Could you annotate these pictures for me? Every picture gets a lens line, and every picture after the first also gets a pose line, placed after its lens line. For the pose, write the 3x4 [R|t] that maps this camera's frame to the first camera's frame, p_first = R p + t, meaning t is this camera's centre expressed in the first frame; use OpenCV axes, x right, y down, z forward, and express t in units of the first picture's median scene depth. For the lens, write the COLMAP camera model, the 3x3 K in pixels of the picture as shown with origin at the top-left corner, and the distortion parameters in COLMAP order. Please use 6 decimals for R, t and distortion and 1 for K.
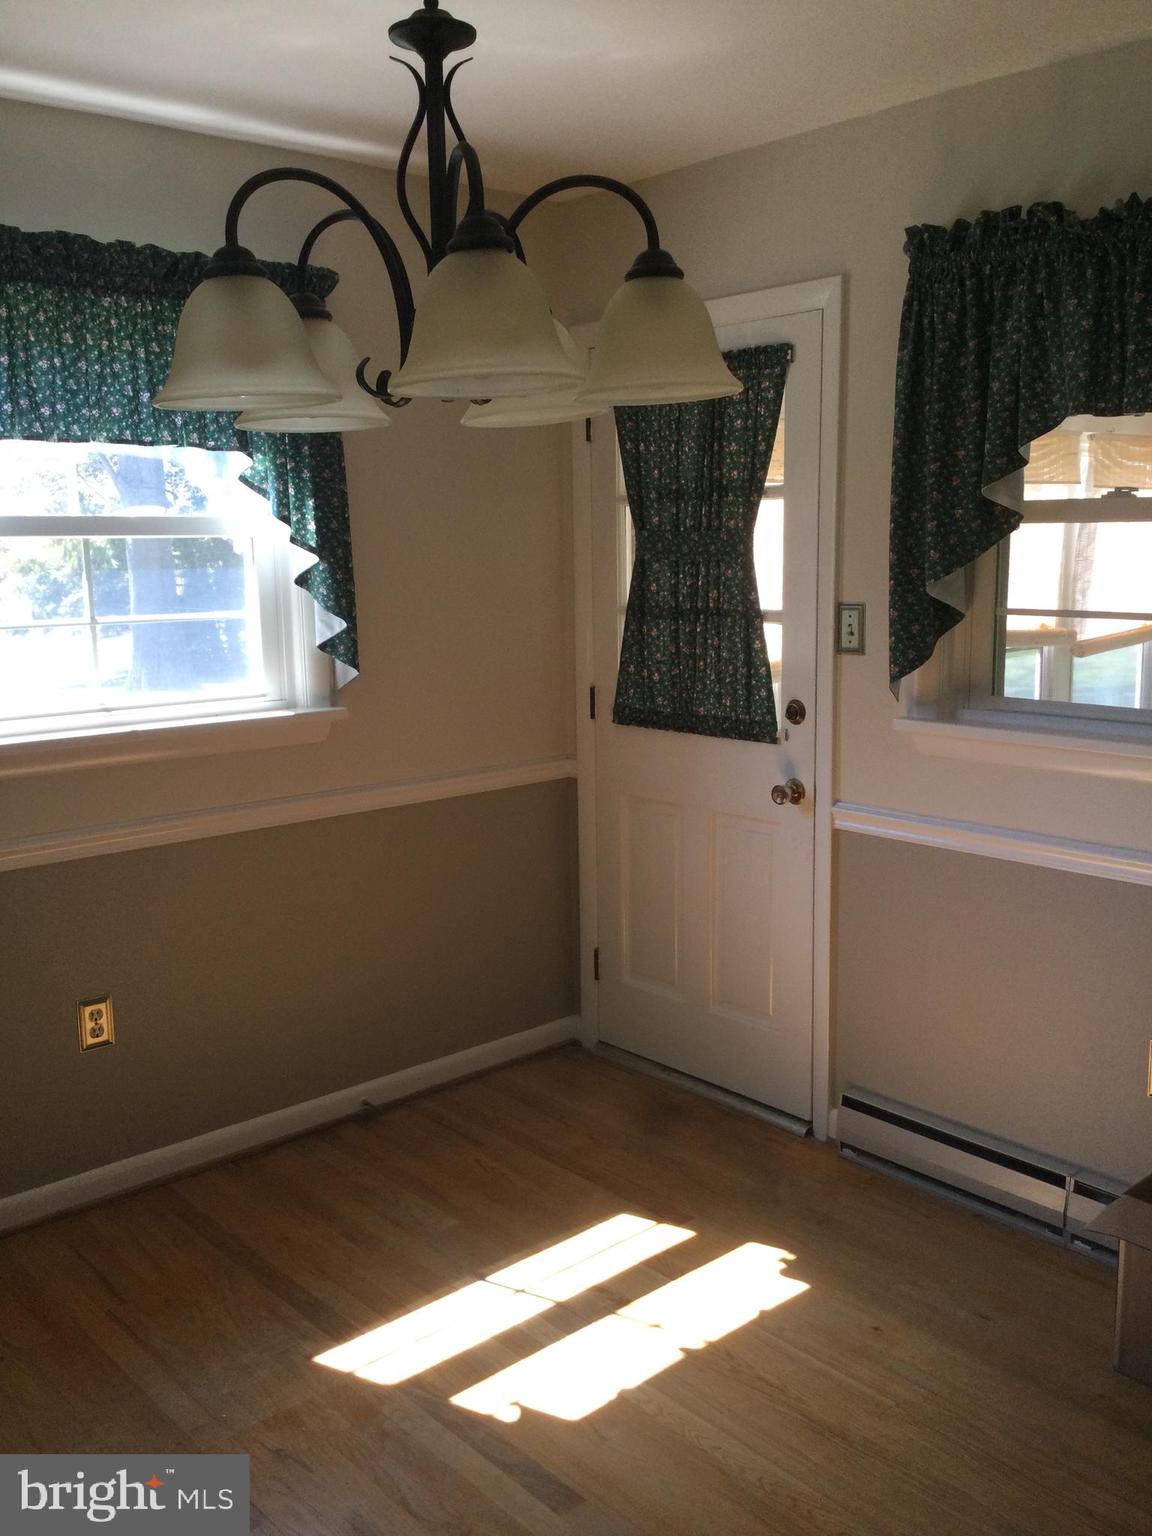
lens RADIAL K [[1396.4, 0, 582.2], [0, 1396.4, 777.8], [0, 0, 1]] dist [0.116498, -0.208473]
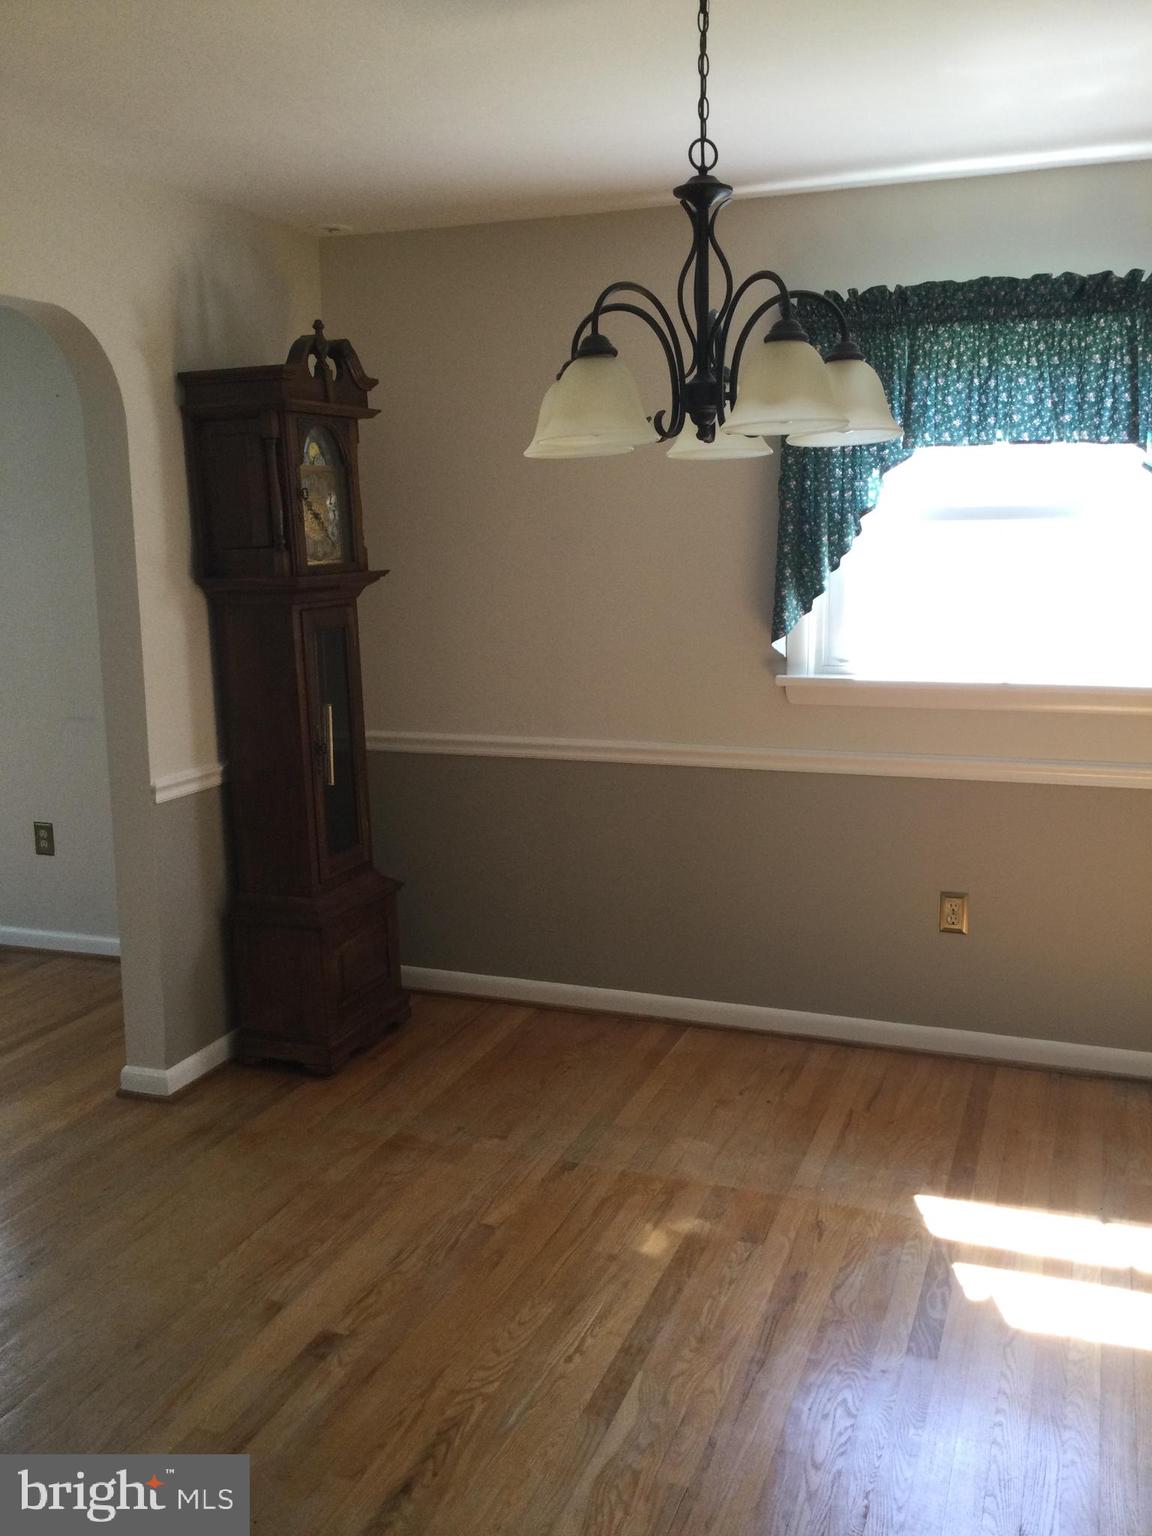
lens RADIAL K [[1396.4, 0, 582.2], [0, 1396.4, 777.8], [0, 0, 1]] dist [0.116498, -0.208473]
pose [[0.473288, 0.169833, -0.864382, 0.603316], [-0.147705, 0.982647, 0.112195, -0.037362], [0.868436, 0.074573, 0.490160, 0.107564]]
